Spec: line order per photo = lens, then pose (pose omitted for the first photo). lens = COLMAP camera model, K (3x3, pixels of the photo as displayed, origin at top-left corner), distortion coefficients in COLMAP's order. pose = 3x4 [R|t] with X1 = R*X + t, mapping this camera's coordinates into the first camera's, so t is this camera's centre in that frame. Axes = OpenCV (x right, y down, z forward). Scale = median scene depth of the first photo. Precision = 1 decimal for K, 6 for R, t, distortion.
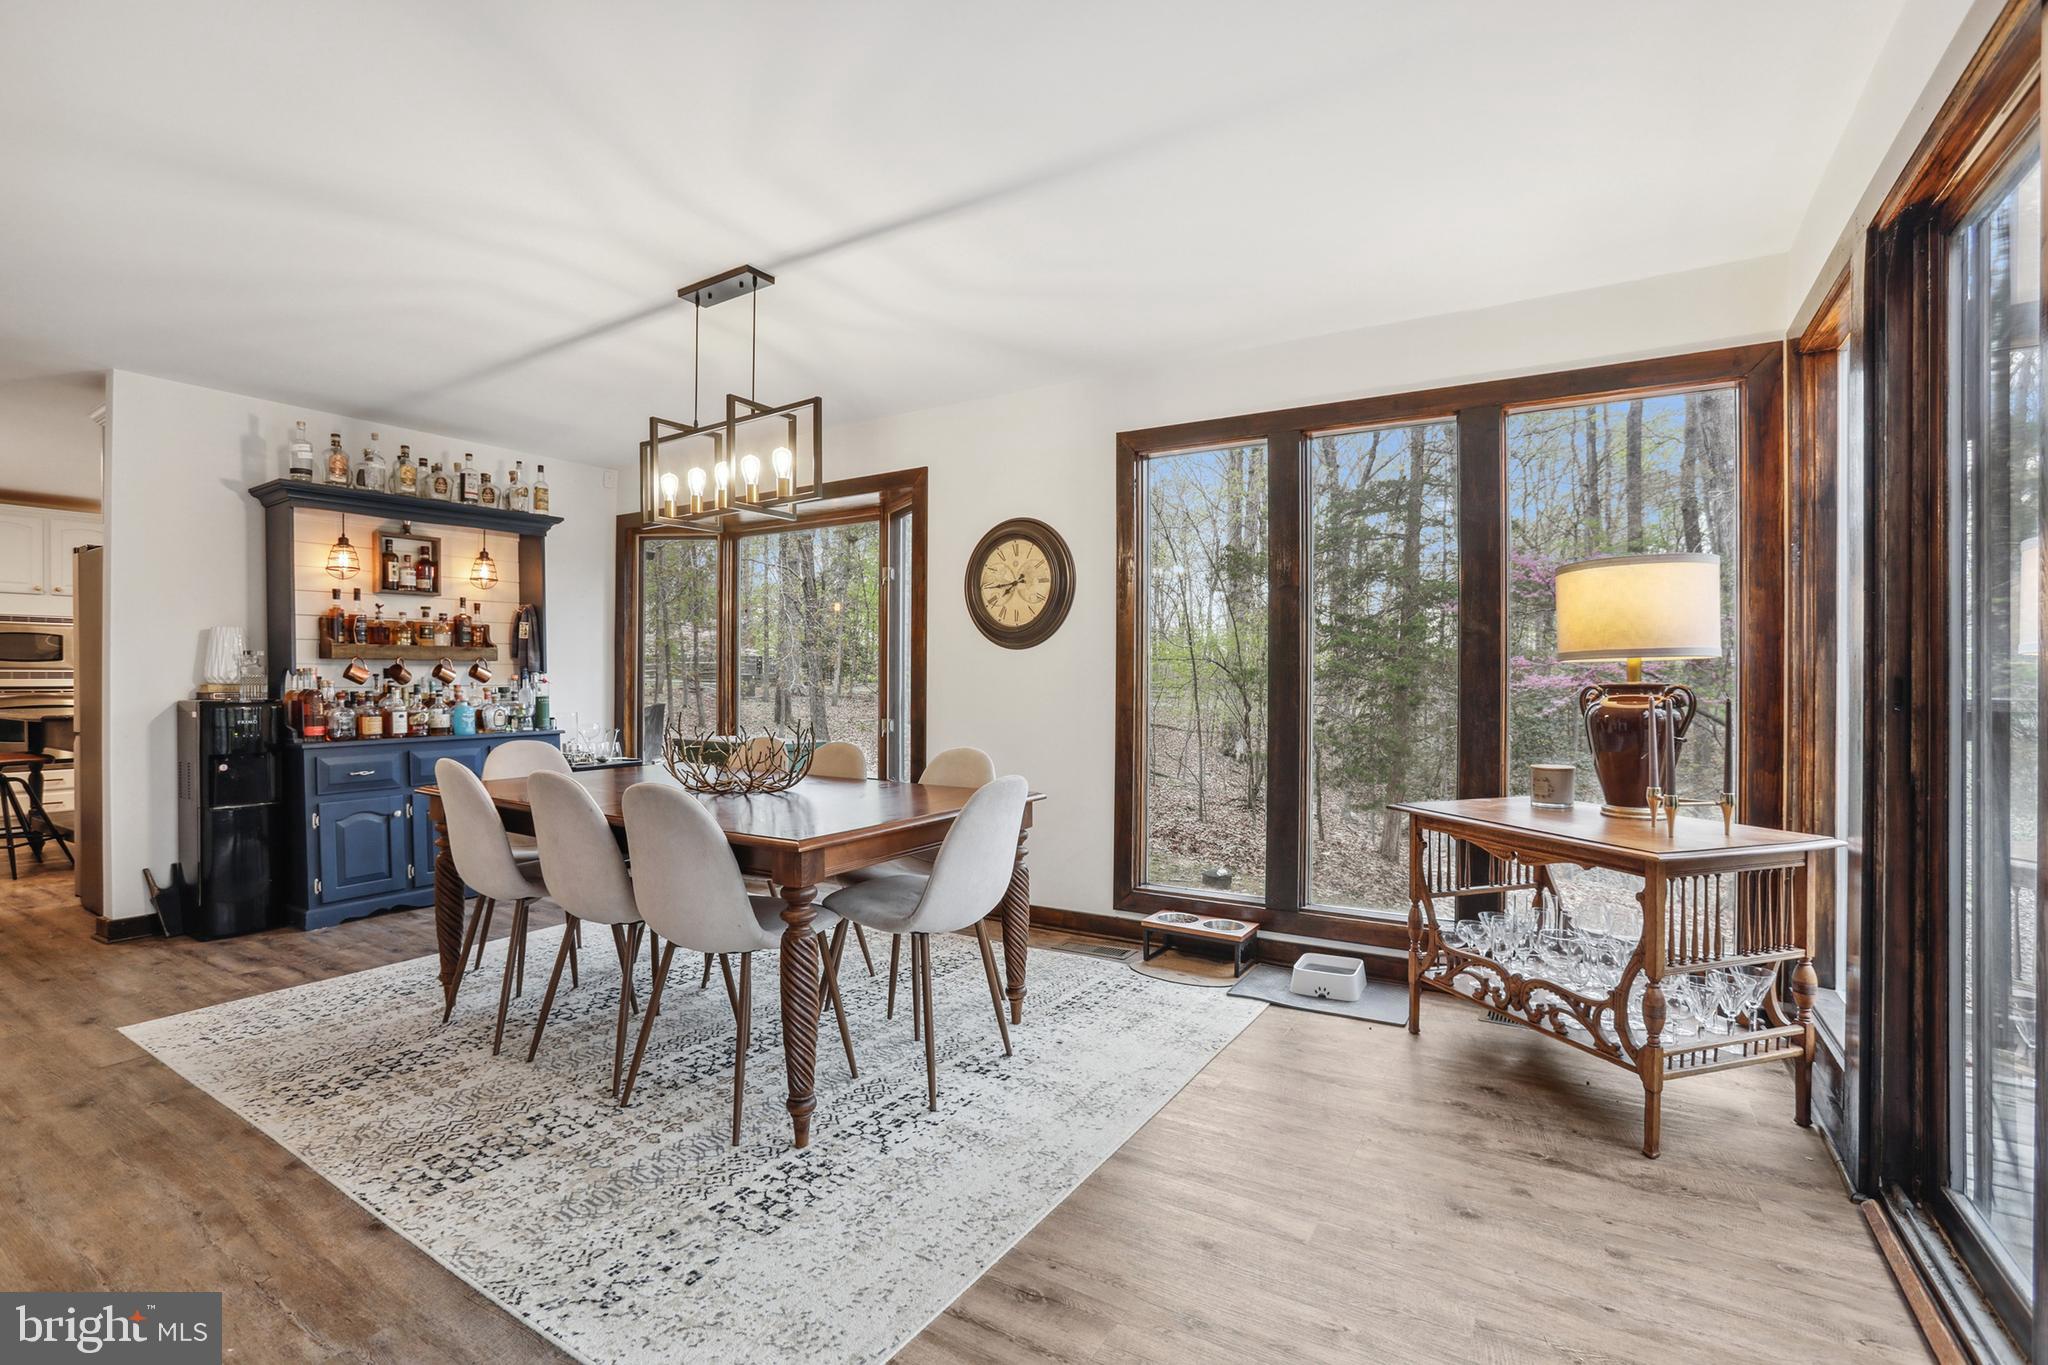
lens RADIAL K [[943.6, 0, 1019.2], [0, 943.6, 671.1], [0, 0, 1]] dist [-0.017063, 0.000546]
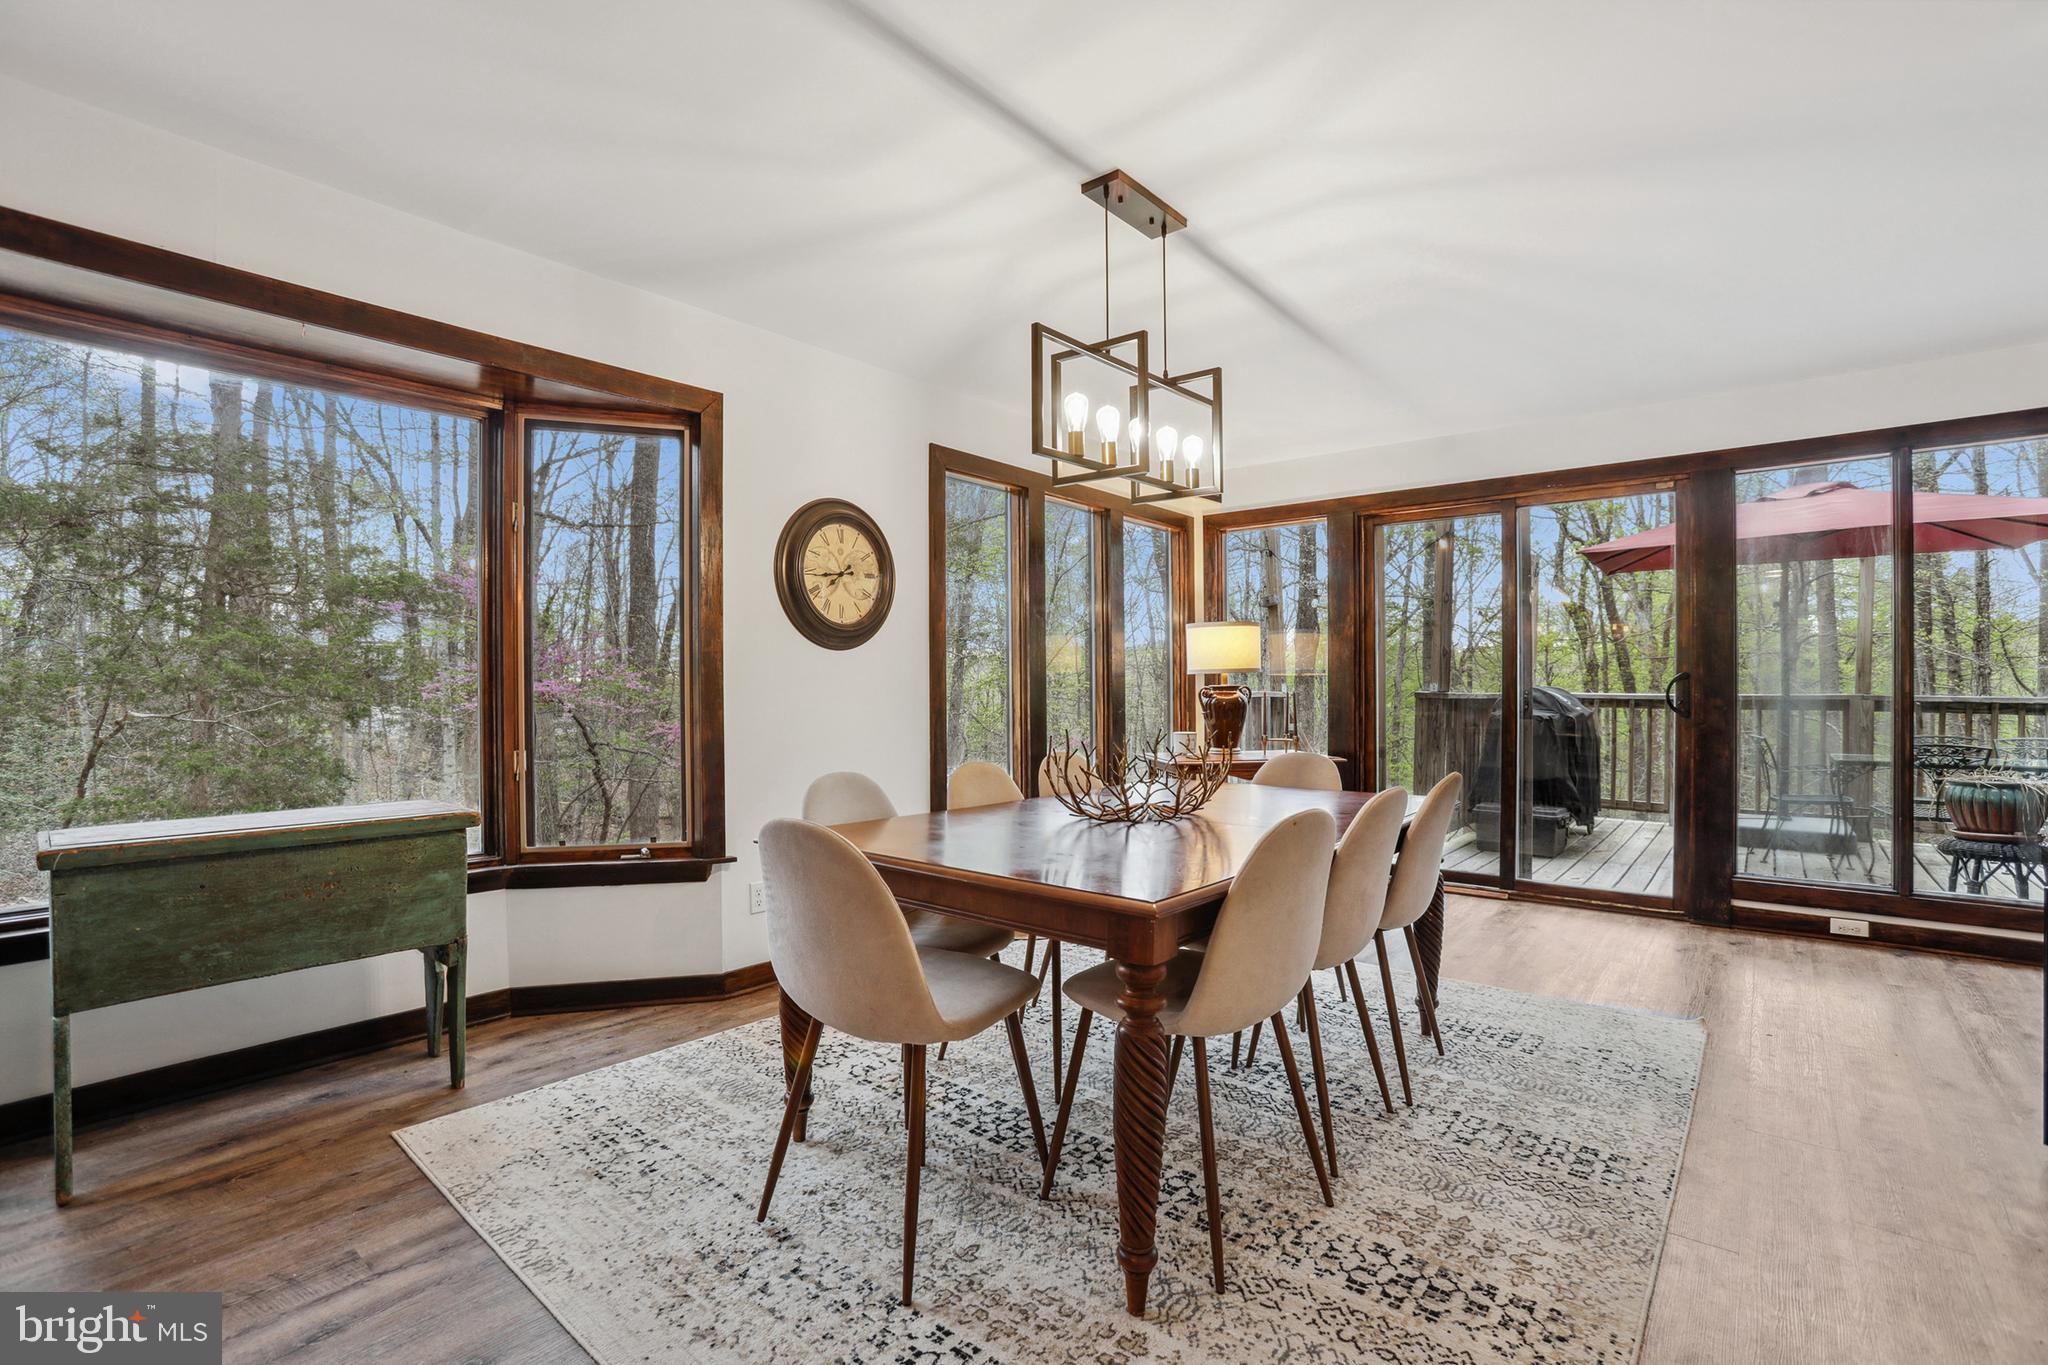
lens RADIAL K [[922.6, 0, 1024.0], [0, 922.6, 682.5], [0, 0, 1]] dist [-0.022046, 0.000027]
pose [[0.107920, 0.003041, 0.994155, -1.082890], [-0.004278, 0.999987, -0.002595, 0.009725], [-0.994150, -0.003973, 0.107932, 0.977311]]
